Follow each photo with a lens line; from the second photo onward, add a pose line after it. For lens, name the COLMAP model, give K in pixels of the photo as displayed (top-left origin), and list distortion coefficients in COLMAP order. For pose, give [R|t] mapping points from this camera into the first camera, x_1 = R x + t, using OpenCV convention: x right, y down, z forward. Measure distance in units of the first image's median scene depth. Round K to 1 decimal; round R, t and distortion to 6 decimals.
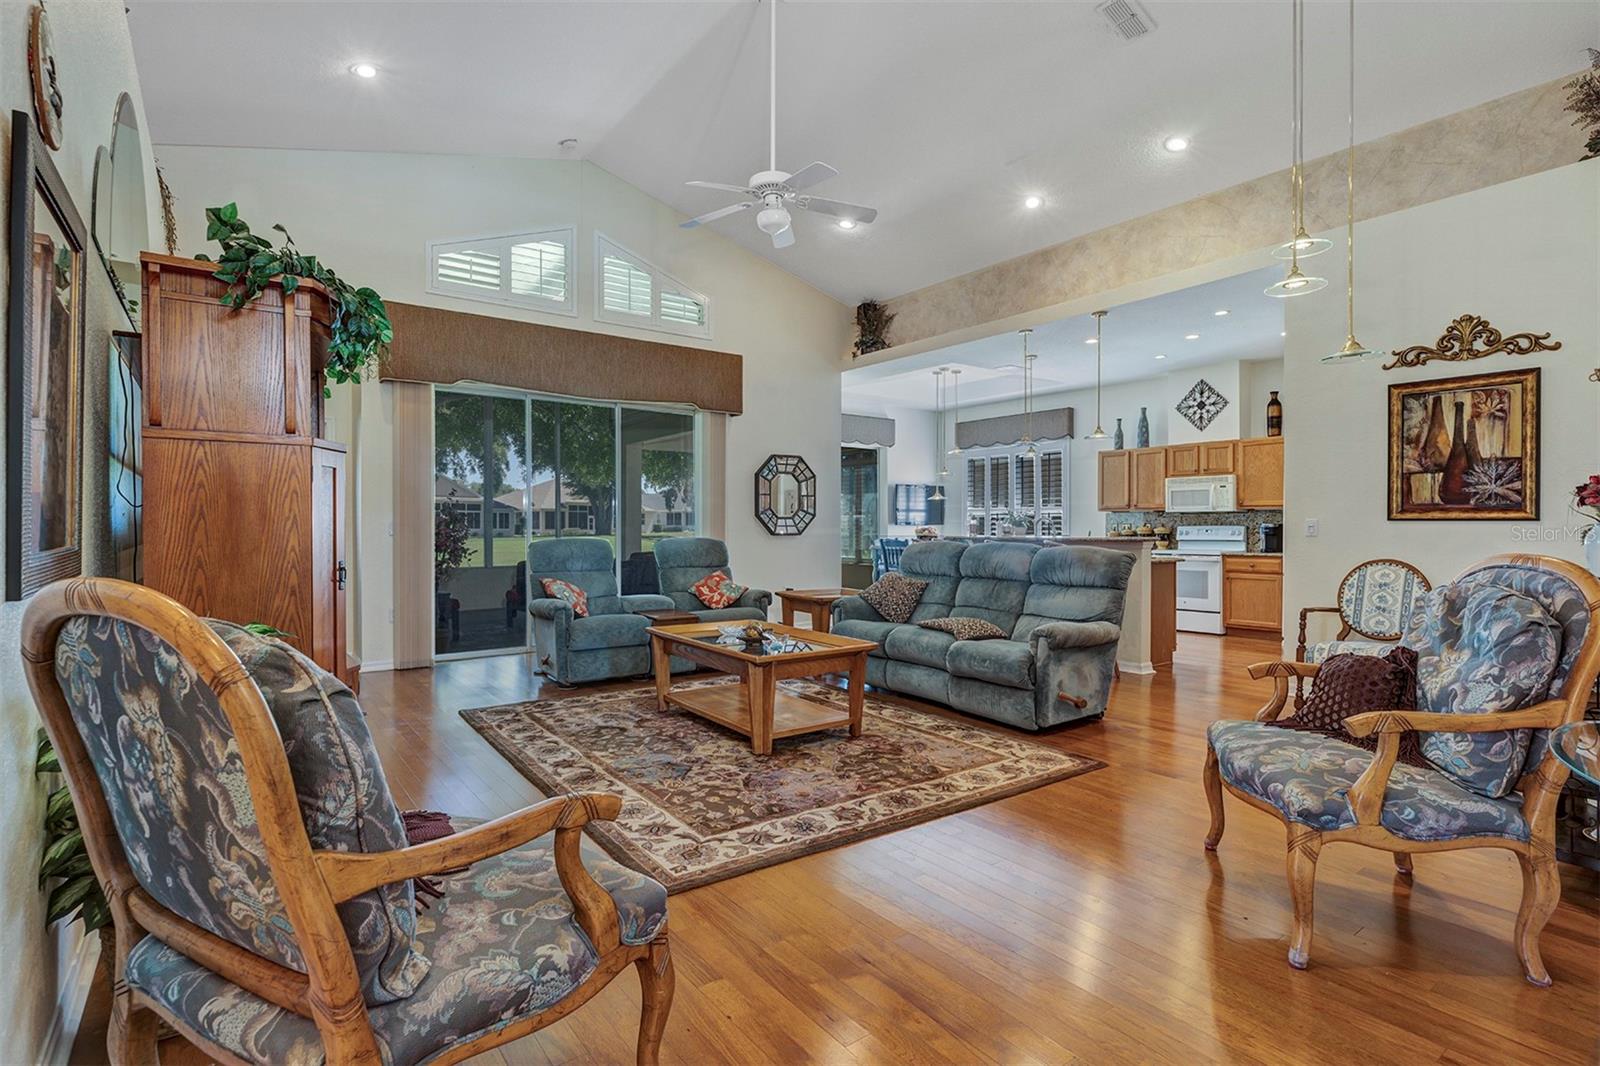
lens RADIAL K [[793.0, 0, 800.9], [0, 793.0, 529.6], [0, 0, 1]] dist [0.000257, 0.000045]
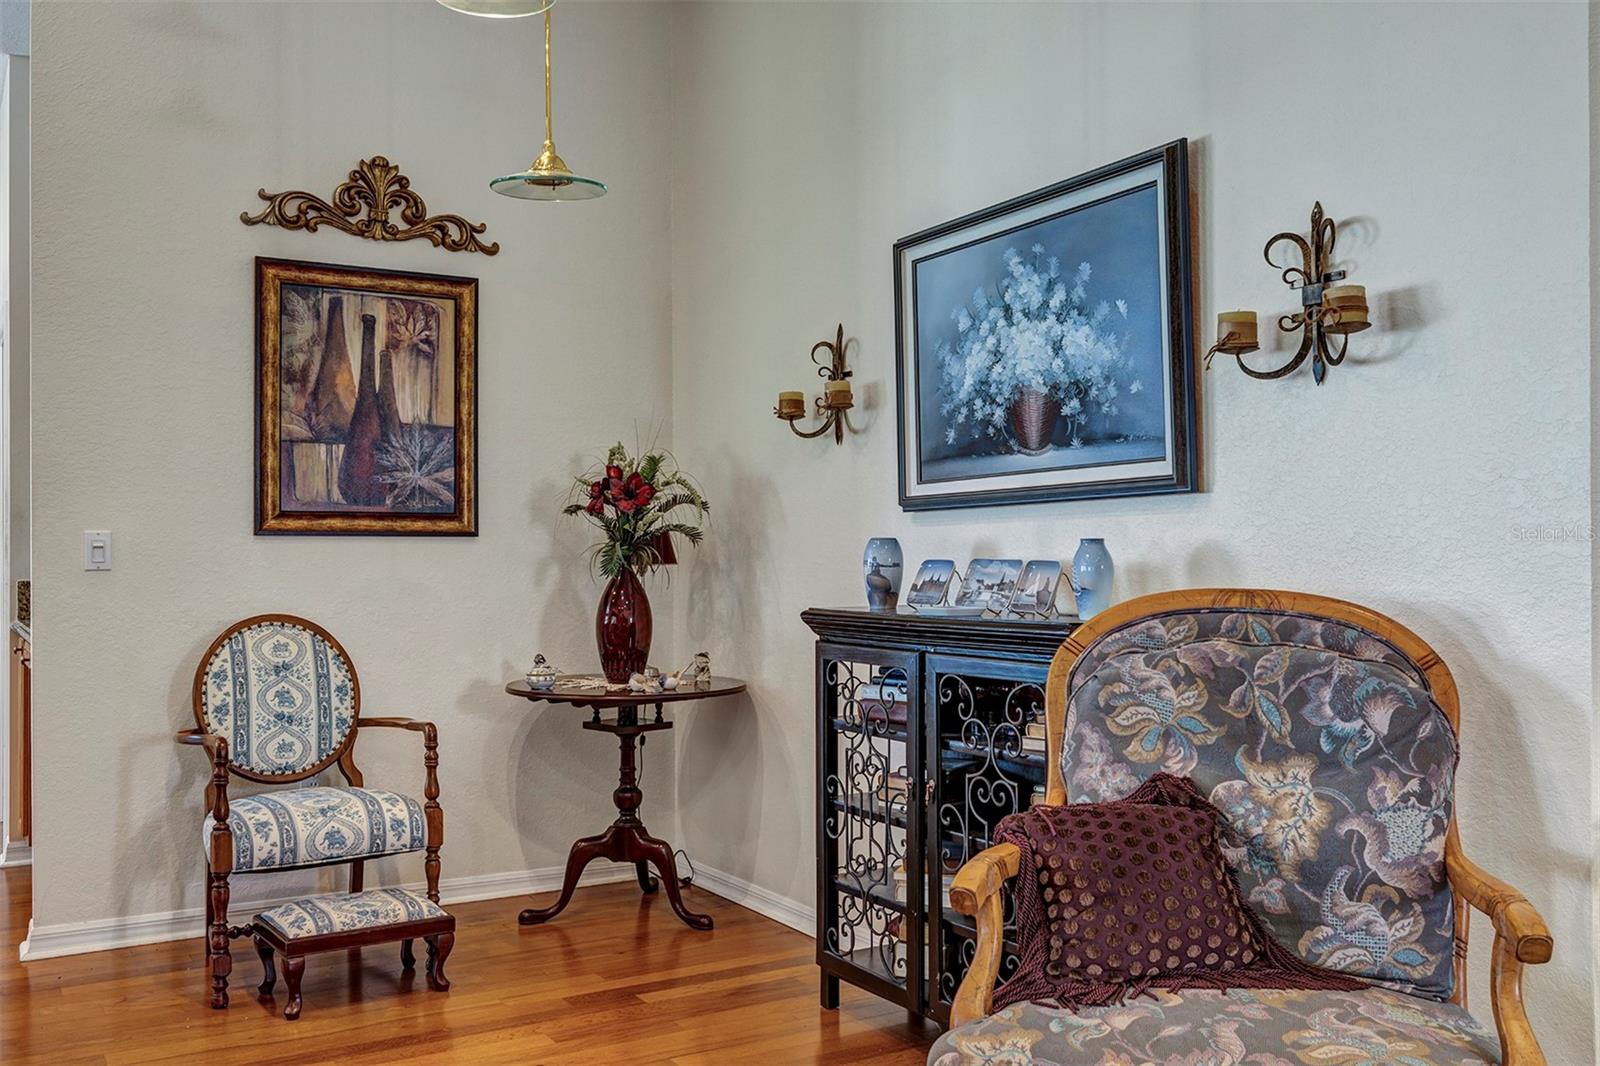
lens RADIAL K [[1443.1, 0, 800.4], [0, 1443.1, 530.6], [0, 0, 1]] dist [-0.005622, -0.000948]
pose [[0.100703, 0.010083, 0.994865, -0.109952], [0.007860, 0.999909, -0.010930, -0.001828], [-0.994885, 0.008921, 0.100614, 0.603963]]
